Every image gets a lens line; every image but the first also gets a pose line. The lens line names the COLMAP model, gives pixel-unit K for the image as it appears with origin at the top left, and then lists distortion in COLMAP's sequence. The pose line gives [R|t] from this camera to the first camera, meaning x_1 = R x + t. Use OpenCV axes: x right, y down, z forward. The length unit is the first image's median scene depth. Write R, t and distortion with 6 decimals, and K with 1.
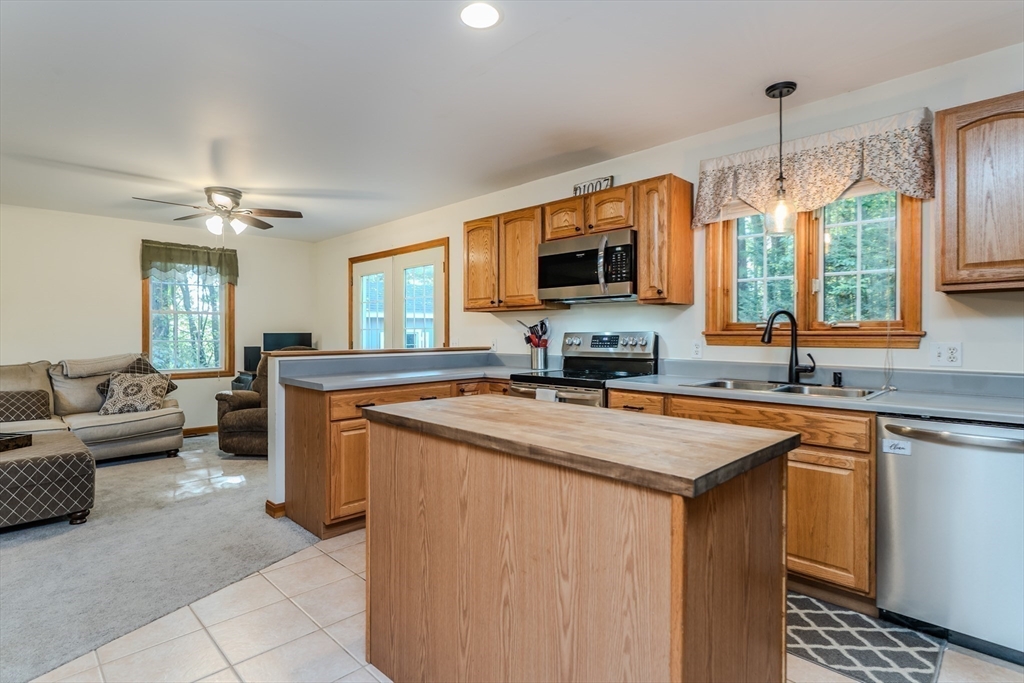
lens RADIAL K [[519.9, 0, 504.4], [0, 519.9, 337.9], [0, 0, 1]] dist [-0.002450, -0.000493]
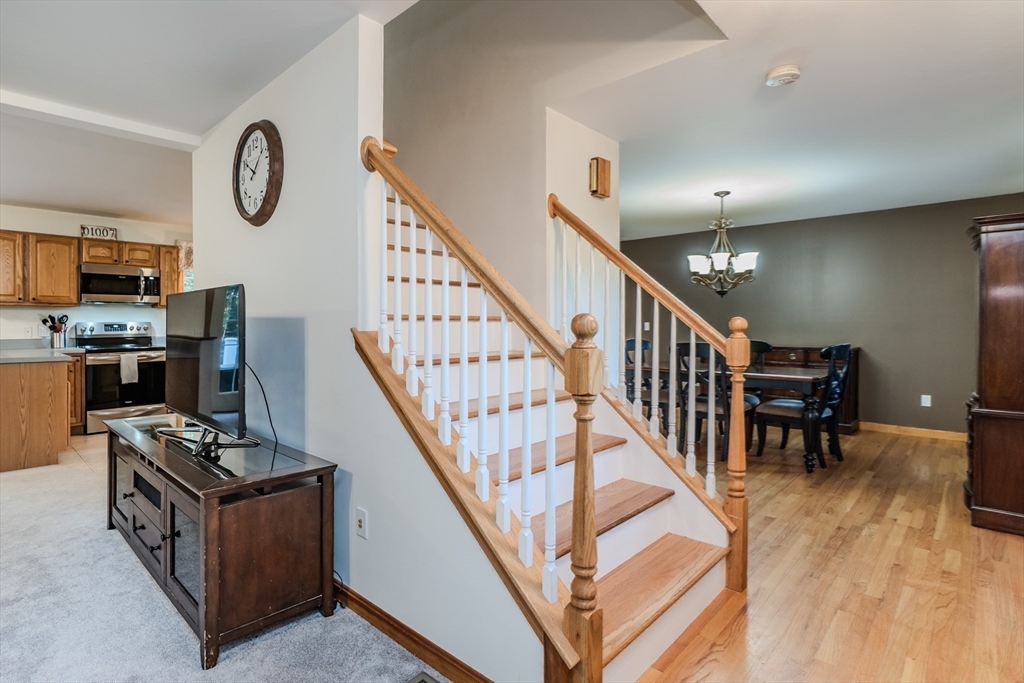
lens RADIAL K [[521.1, 0, 462.8], [0, 521.1, 324.6], [0, 0, 1]] dist [-0.002487, -0.000301]
pose [[-0.003185, -0.003600, 0.999988, -1.522949], [0.009792, 0.999945, 0.003631, 0.002196], [-0.999947, 0.009803, -0.003149, -0.114569]]
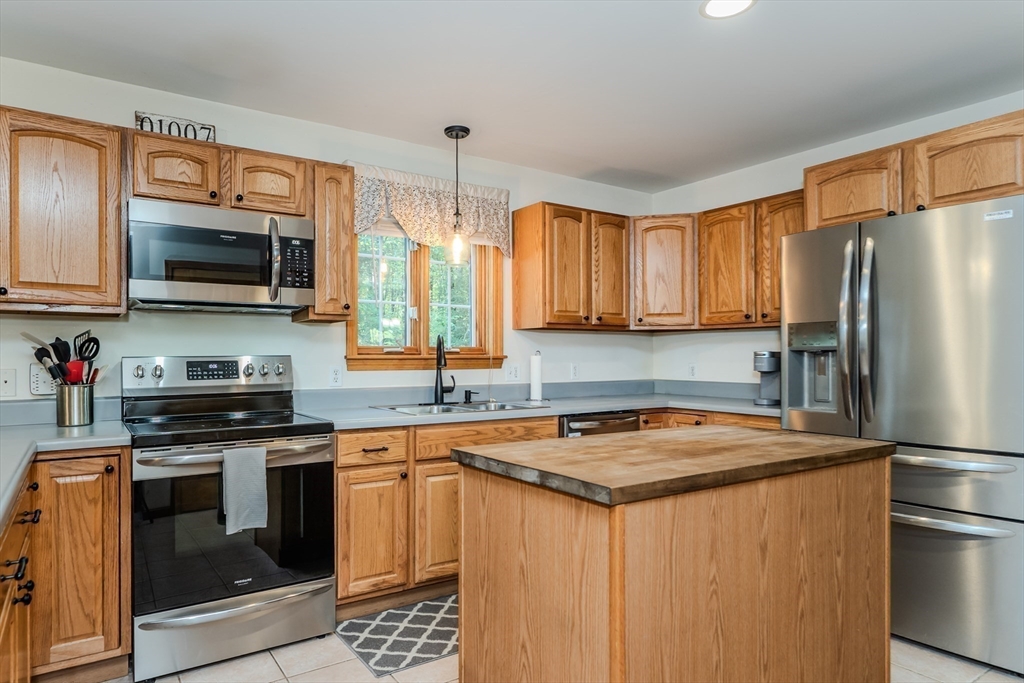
lens RADIAL K [[603.8, 0, 454.8], [0, 603.8, 351.8], [0, 0, 1]] dist [-0.001314, -0.001130]
pose [[0.215408, 0.007129, 0.976498, -0.510154], [0.011027, 0.999892, -0.009732, -0.005487], [-0.976462, 0.012864, 0.215307, 0.542961]]
